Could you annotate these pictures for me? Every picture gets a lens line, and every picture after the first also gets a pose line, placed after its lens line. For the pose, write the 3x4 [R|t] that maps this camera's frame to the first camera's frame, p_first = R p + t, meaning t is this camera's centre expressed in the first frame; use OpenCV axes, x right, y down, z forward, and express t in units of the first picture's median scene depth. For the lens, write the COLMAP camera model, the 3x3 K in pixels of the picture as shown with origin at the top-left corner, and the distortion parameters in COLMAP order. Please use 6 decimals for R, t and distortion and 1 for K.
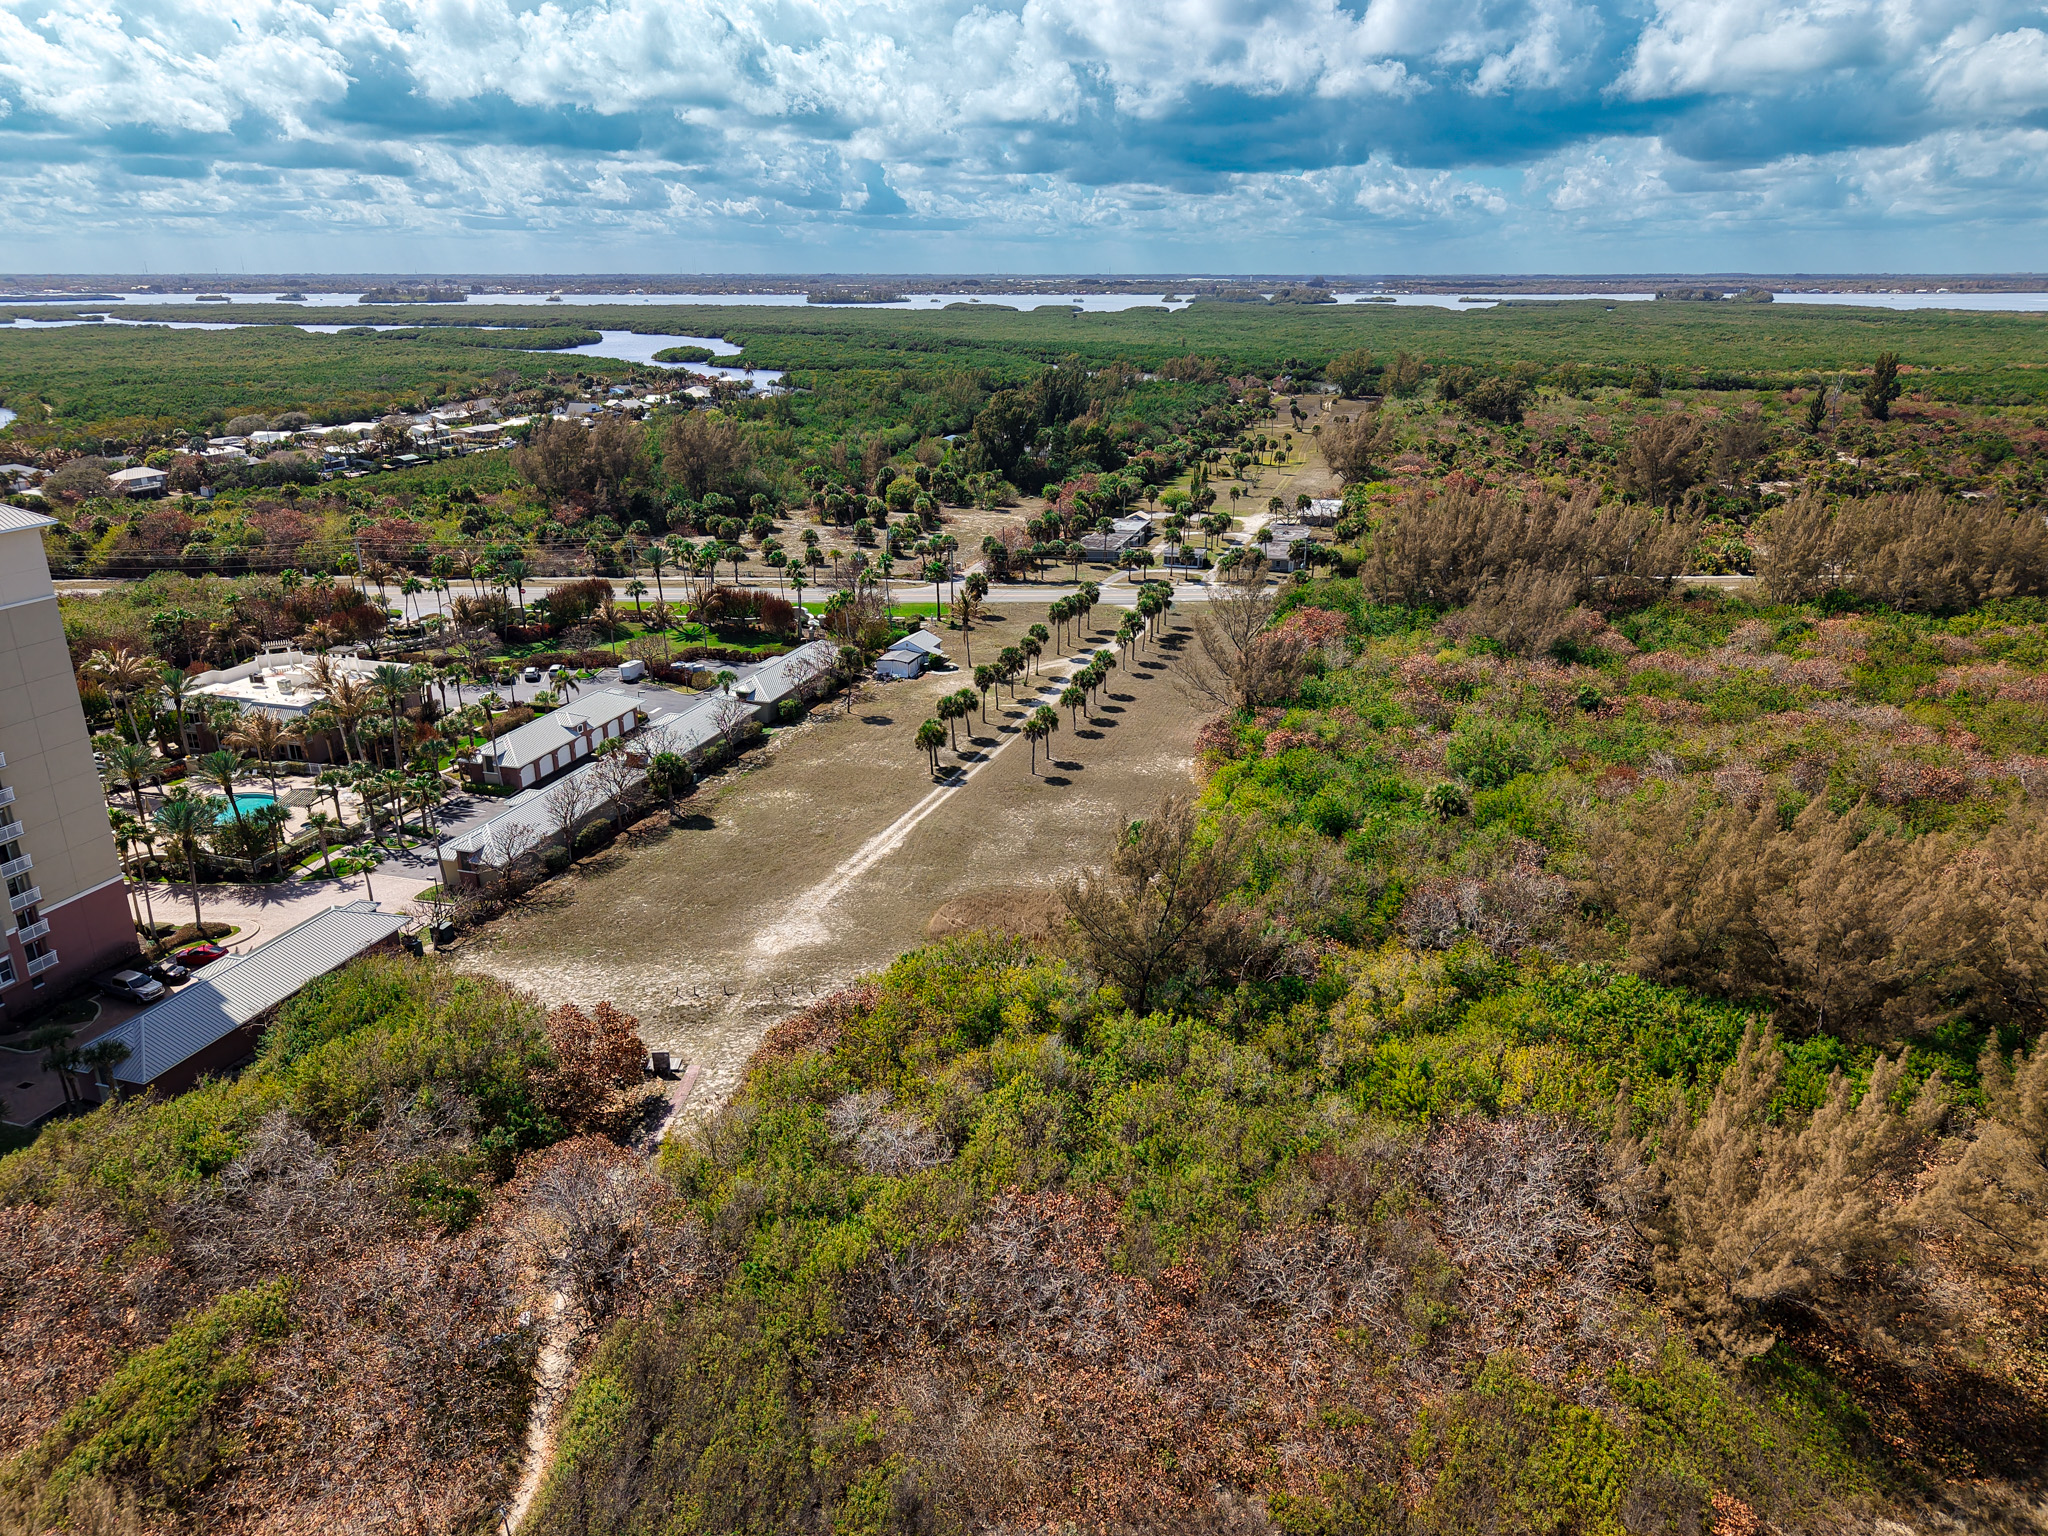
lens RADIAL K [[1474.4, 0, 1024.0], [0, 1474.4, 768.0], [0, 0, 1]] dist [-0.008533, -0.002354]
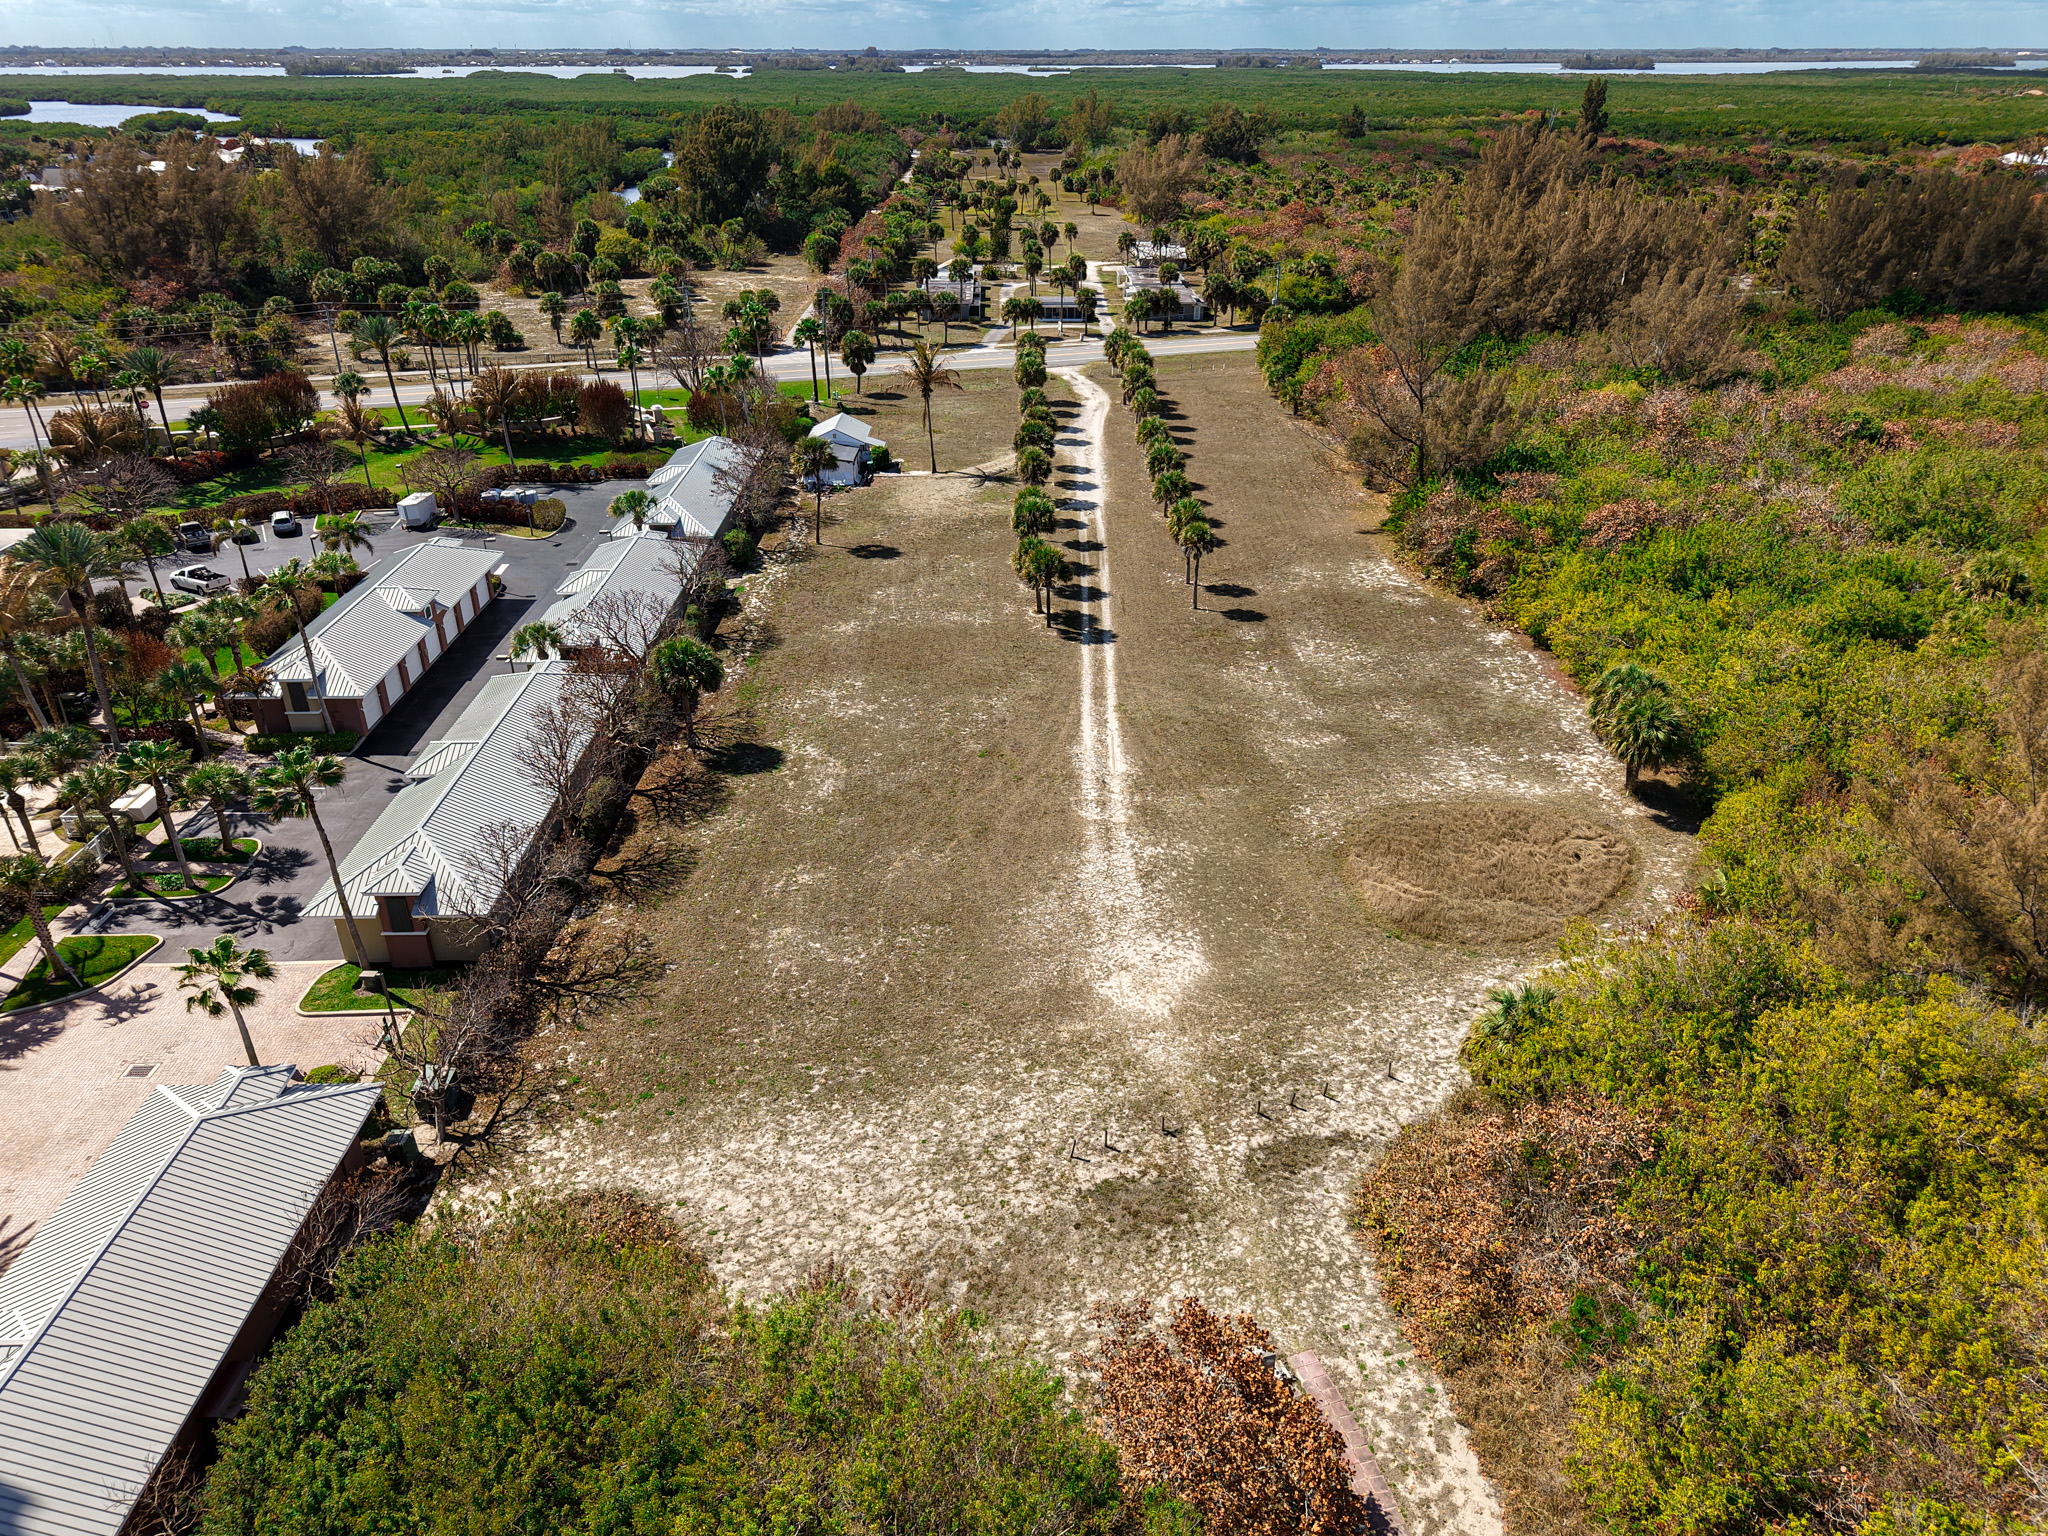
lens RADIAL K [[1474.4, 0, 1024.0], [0, 1474.4, 768.0], [0, 0, 1]] dist [-0.008533, -0.002354]
pose [[0.951357, -0.134504, 0.277180, -0.236307], [0.099241, 0.985503, 0.137602, -0.021795], [-0.291669, -0.103401, 0.950914, 0.372075]]
